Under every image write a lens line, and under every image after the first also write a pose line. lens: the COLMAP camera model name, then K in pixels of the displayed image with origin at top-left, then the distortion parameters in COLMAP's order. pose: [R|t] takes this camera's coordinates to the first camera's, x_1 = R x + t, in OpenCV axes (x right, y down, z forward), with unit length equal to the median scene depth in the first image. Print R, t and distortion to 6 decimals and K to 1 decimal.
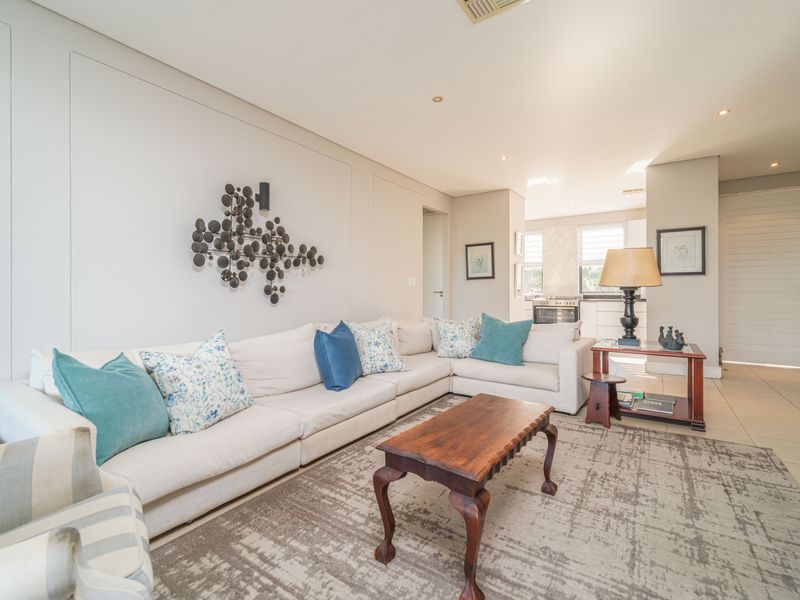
lens RADIAL K [[383.2, 0, 400.0], [0, 383.2, 300.0], [0, 0, 1]] dist [0.002915, 0.000179]
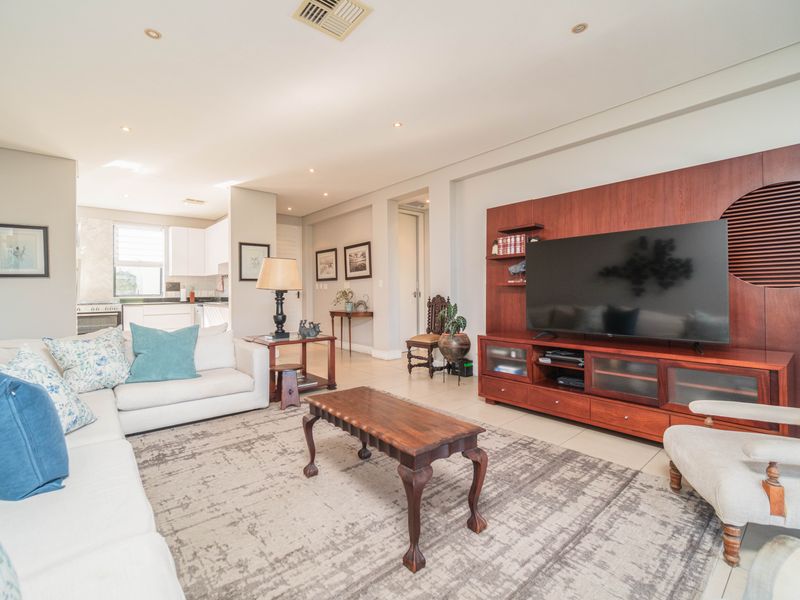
lens RADIAL K [[362.7, 0, 399.2], [0, 362.7, 295.5], [0, 0, 1]] dist [0.002012, 0.000198]
pose [[0.271501, -0.008764, 0.962398, -0.395542], [0.030013, 0.999549, 0.000635, -0.006028], [-0.961970, 0.028712, 0.271641, 0.326623]]
